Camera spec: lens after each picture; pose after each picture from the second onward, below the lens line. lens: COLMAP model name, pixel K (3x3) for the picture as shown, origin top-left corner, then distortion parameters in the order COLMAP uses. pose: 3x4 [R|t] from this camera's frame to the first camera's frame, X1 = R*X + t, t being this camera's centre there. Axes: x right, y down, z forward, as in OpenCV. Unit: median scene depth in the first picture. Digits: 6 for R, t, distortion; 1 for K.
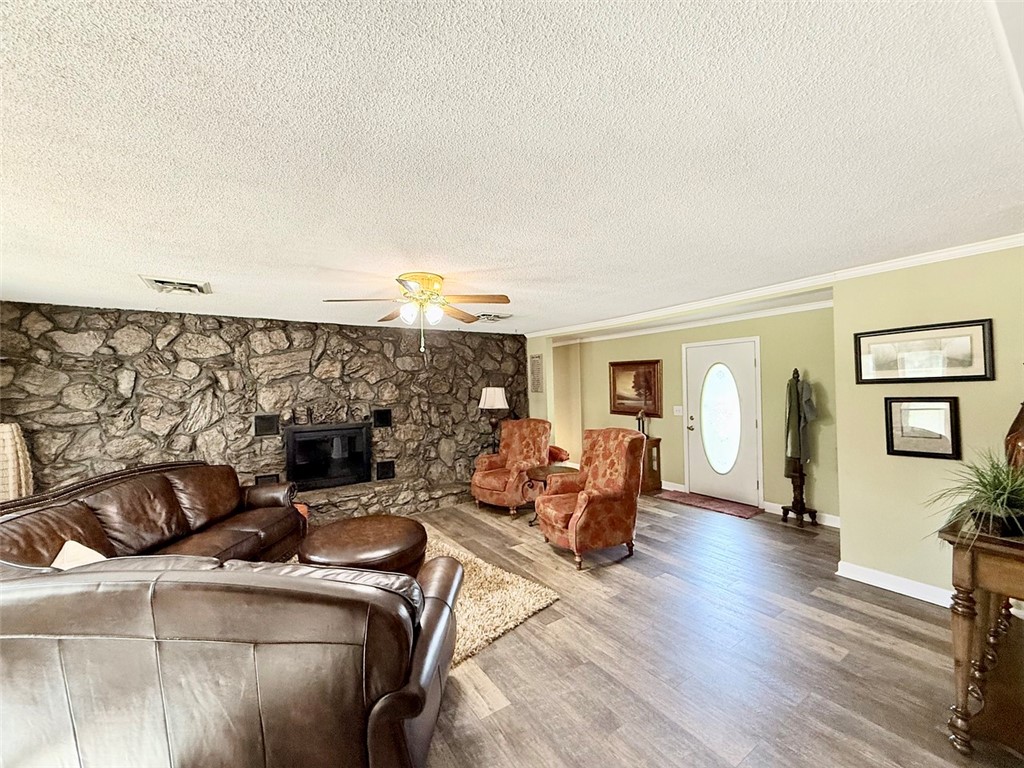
lens RADIAL K [[411.5, 0, 513.0], [0, 411.5, 383.6], [0, 0, 1]] dist [0.000676, -0.000201]
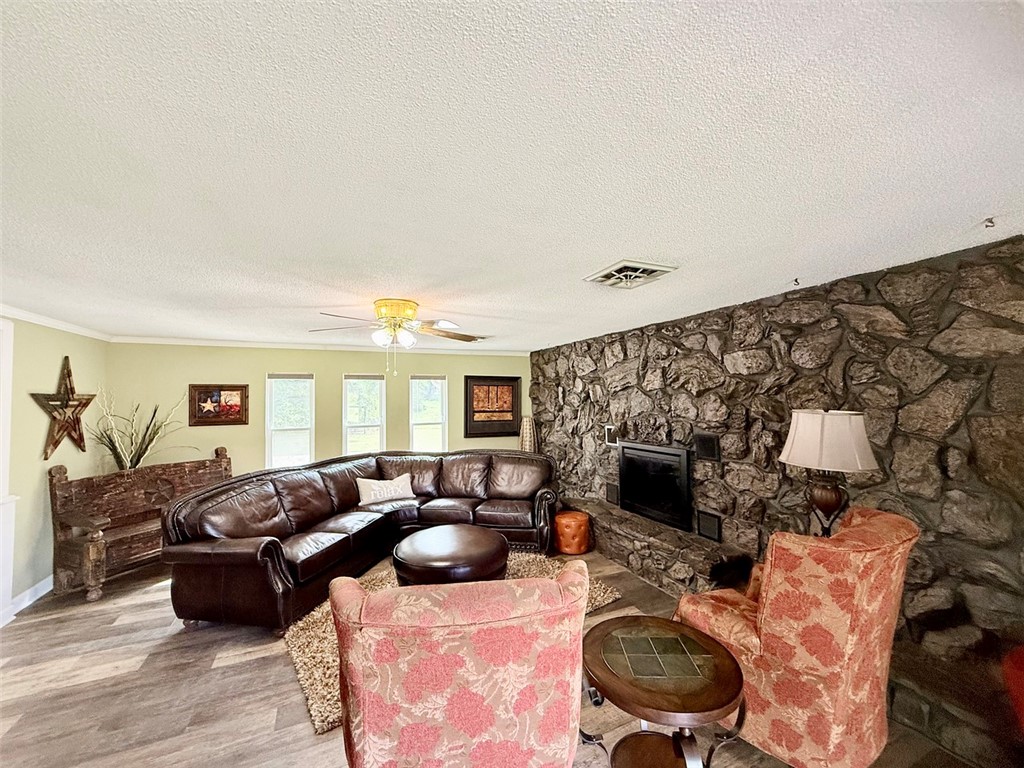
lens RADIAL K [[411.5, 0, 510.0], [0, 411.5, 385.4], [0, 0, 1]] dist [0.000676, -0.000201]
pose [[-0.174919, -0.004921, -0.984571, 0.455392], [0.028397, 0.999546, -0.010041, -0.022738], [0.984173, -0.029715, -0.174700, 0.900325]]
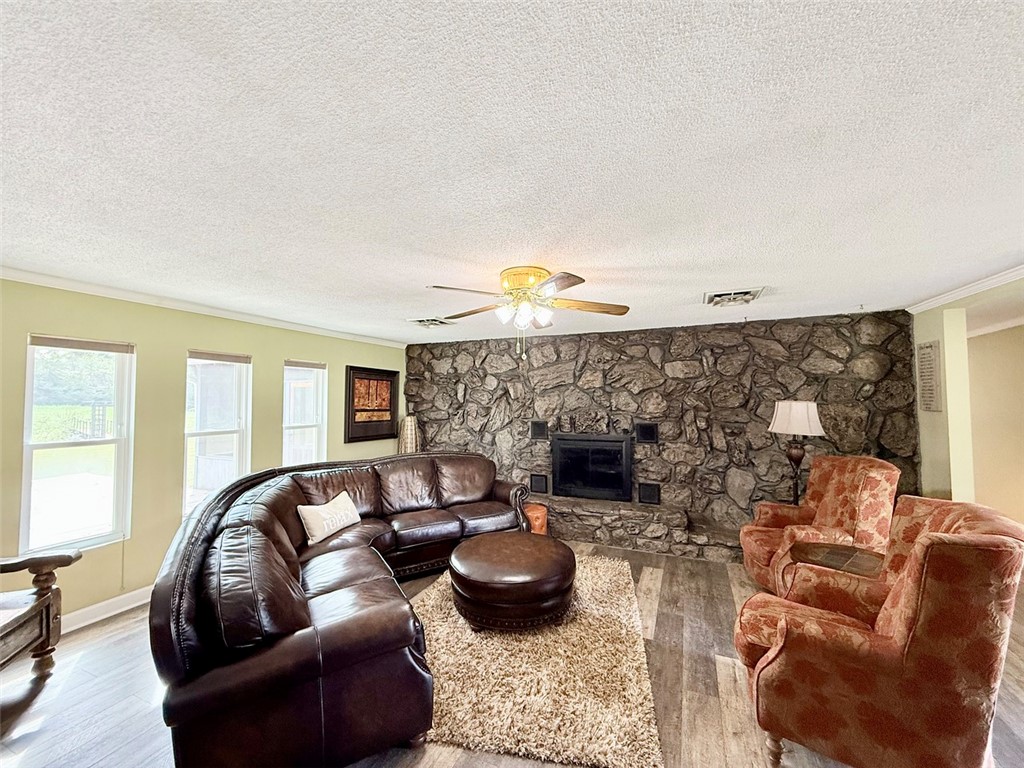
lens RADIAL K [[411.5, 0, 513.5], [0, 411.5, 384.5], [0, 0, 1]] dist [0.000676, -0.000201]
pose [[0.534001, -0.009805, -0.845427, 0.306979], [-0.000857, 0.999926, -0.012138, -0.009866], [0.845483, 0.007206, 0.533953, 0.325813]]
